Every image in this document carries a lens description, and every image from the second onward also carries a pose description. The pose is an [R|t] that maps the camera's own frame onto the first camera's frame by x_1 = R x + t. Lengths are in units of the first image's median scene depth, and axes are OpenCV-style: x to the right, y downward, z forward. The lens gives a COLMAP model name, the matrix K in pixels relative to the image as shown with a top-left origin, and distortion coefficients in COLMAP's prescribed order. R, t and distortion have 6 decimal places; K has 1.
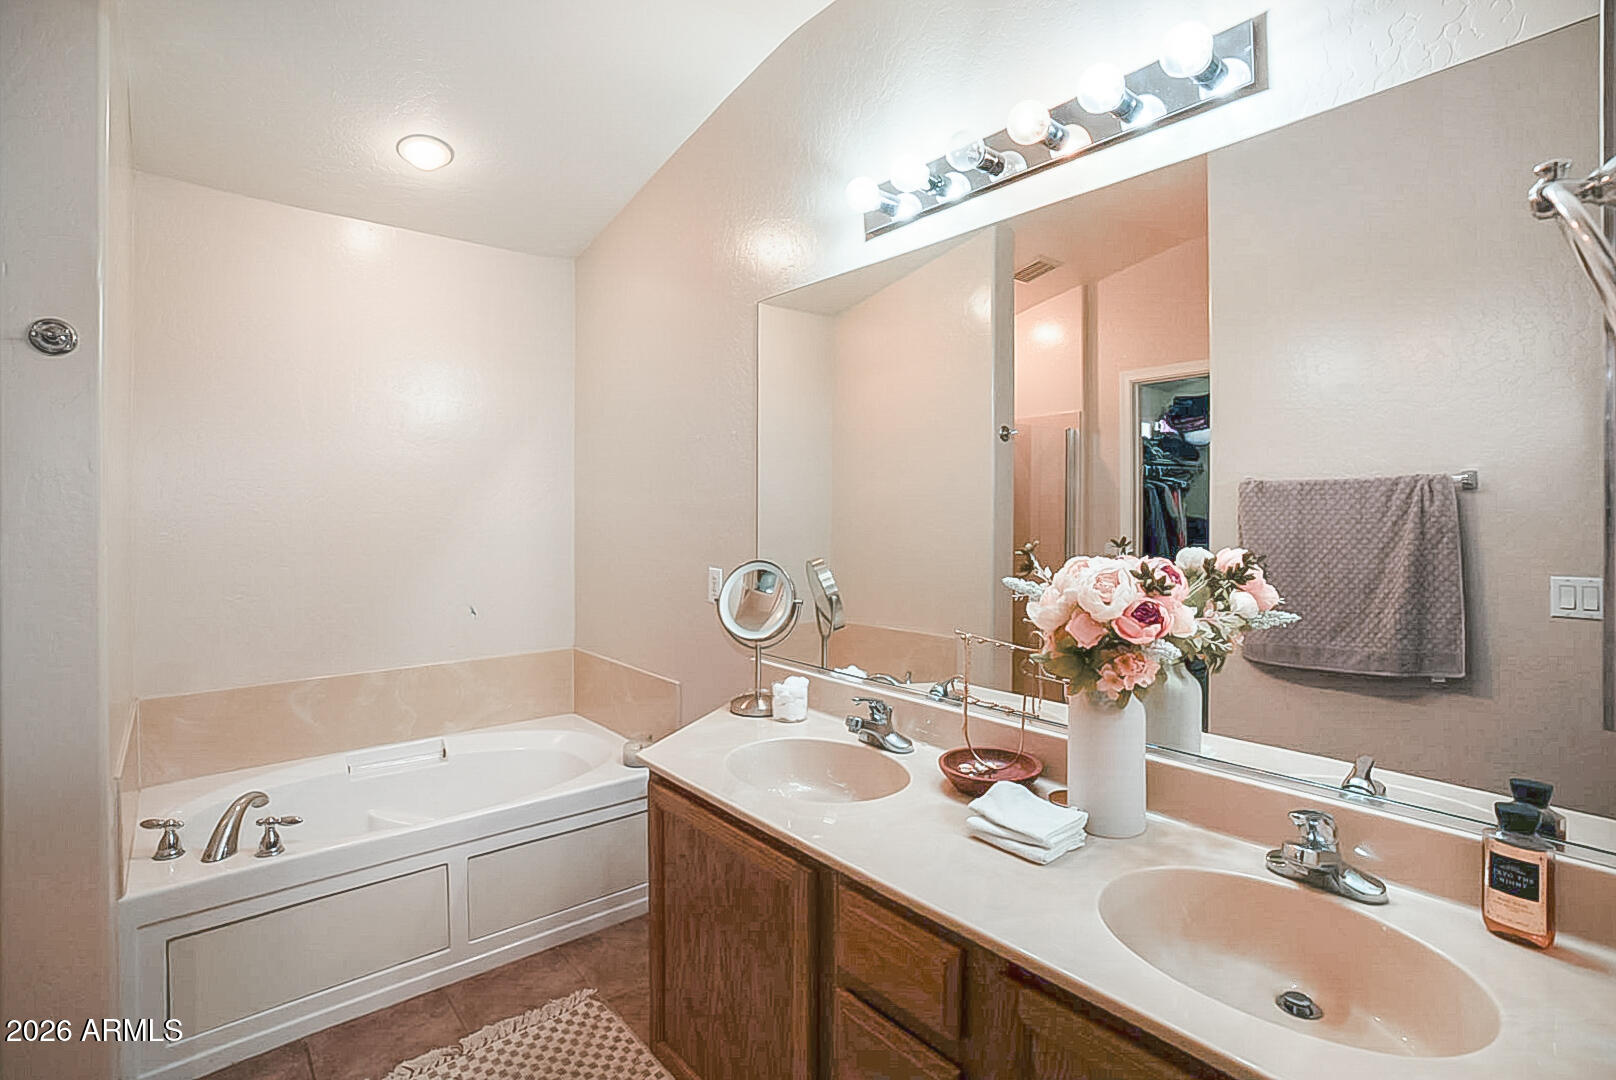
lens RADIAL K [[763.0, 0, 794.0], [0, 763.0, 499.2], [0, 0, 1]] dist [-0.077054, 0.031727]
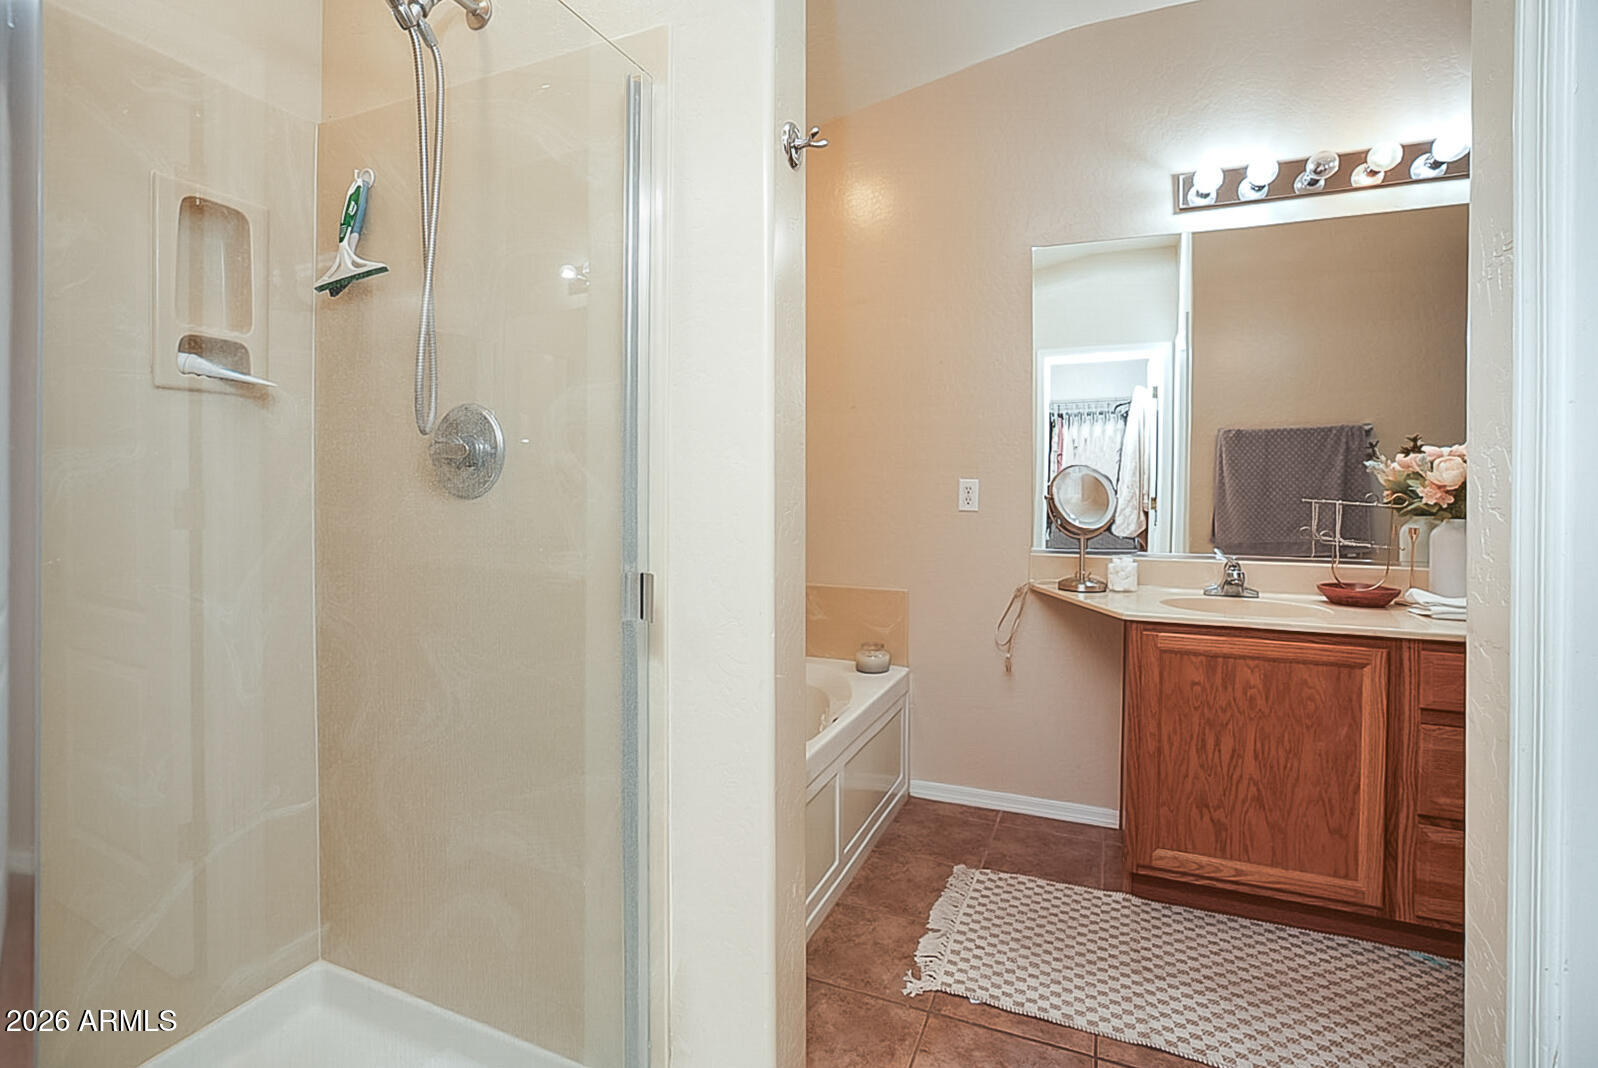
lens RADIAL K [[757.5, 0, 805.3], [0, 757.5, 487.3], [0, 0, 1]] dist [-0.076143, 0.027716]
pose [[0.887040, 0.008982, 0.461606, -1.072909], [-0.014649, 0.999855, 0.008695, 0.125977], [-0.461461, -0.014475, 0.887043, 0.183687]]
